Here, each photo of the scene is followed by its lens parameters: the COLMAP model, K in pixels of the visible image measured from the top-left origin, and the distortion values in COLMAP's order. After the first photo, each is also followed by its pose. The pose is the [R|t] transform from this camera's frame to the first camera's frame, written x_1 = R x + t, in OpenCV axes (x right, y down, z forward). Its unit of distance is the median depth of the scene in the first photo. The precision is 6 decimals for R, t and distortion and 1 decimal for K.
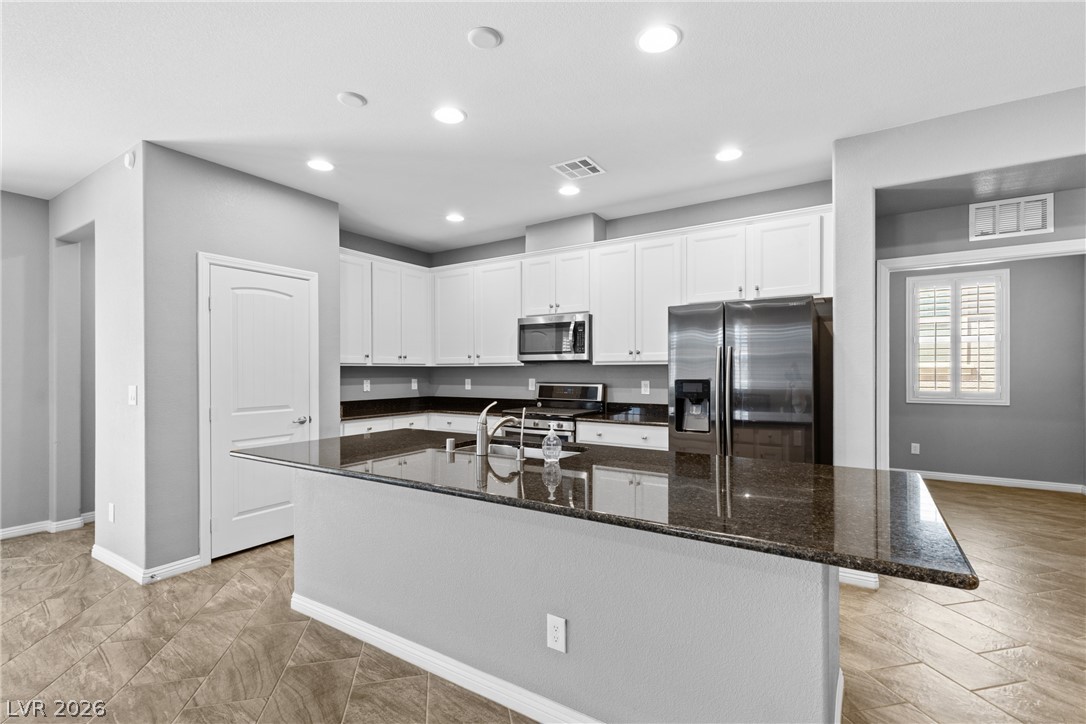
lens RADIAL K [[487.4, 0, 546.1], [0, 487.4, 362.7], [0, 0, 1]] dist [0.006680, 0.000447]
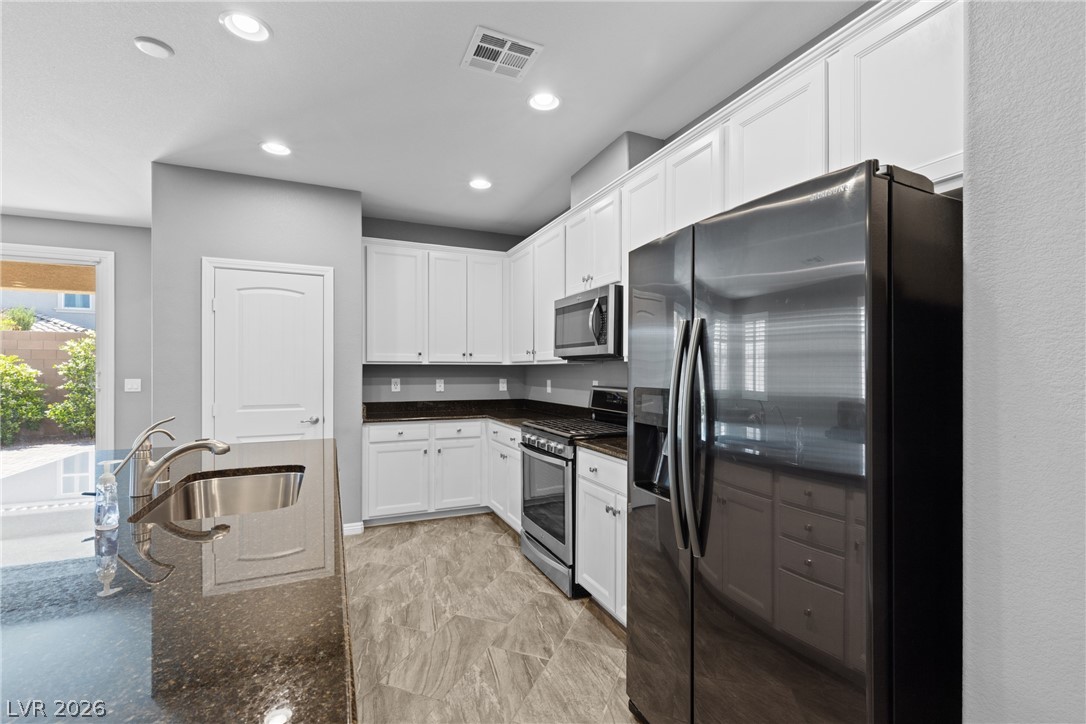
lens RADIAL K [[487.4, 0, 542.4], [0, 487.4, 359.5], [0, 0, 1]] dist [0.006680, 0.000447]
pose [[0.831537, -0.008789, -0.555400, 0.372244], [0.005493, 0.999956, -0.007600, 0.006491], [0.555442, 0.003269, 0.831549, 0.394630]]
